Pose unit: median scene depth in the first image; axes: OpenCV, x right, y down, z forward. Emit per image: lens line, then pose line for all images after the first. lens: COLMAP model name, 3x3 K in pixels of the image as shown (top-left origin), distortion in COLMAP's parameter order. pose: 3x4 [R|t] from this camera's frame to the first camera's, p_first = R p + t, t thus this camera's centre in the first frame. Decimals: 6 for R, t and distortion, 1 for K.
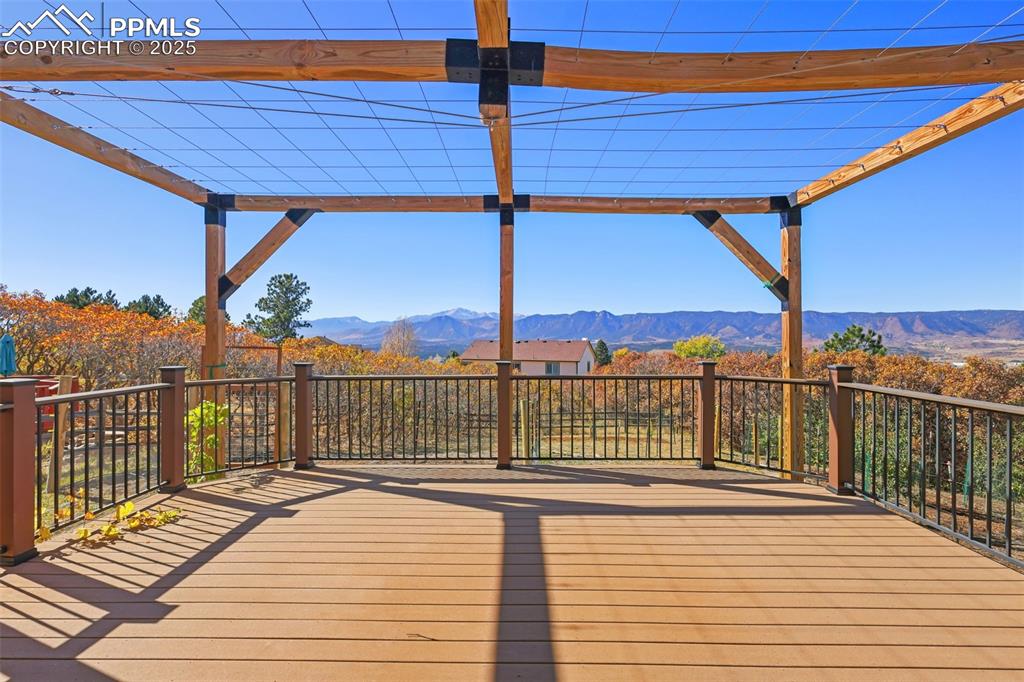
lens RADIAL K [[478.6, 0, 508.0], [0, 478.6, 340.4], [0, 0, 1]] dist [-0.005044, -0.000195]
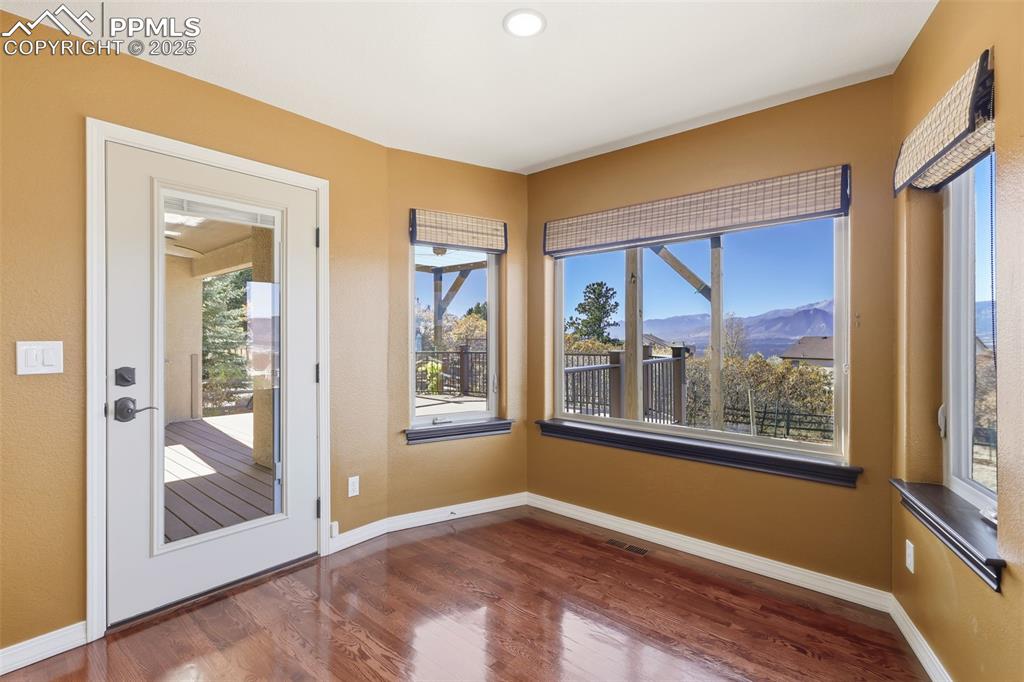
lens RADIAL K [[478.6, 0, 513.8], [0, 478.6, 343.8], [0, 0, 1]] dist [-0.005044, -0.000195]
pose [[0.770107, 0.002504, -0.637910, 1.008312], [0.004822, 0.999941, 0.009746, 0.021633], [0.637897, -0.010581, 0.770049, -0.431709]]
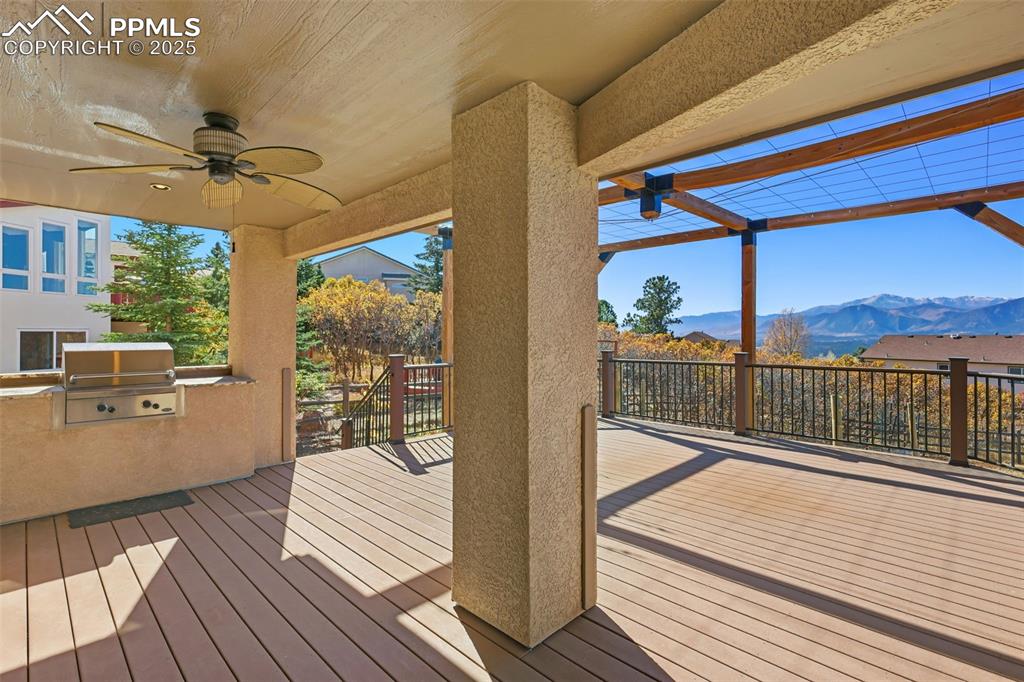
lens RADIAL K [[478.6, 0, 505.6], [0, 478.6, 333.1], [0, 0, 1]] dist [-0.005044, -0.000195]
pose [[0.716893, -0.005249, -0.697163, 0.405254], [0.001738, 0.999982, -0.005741, -0.001611], [0.697181, 0.002904, 0.716889, -0.340896]]
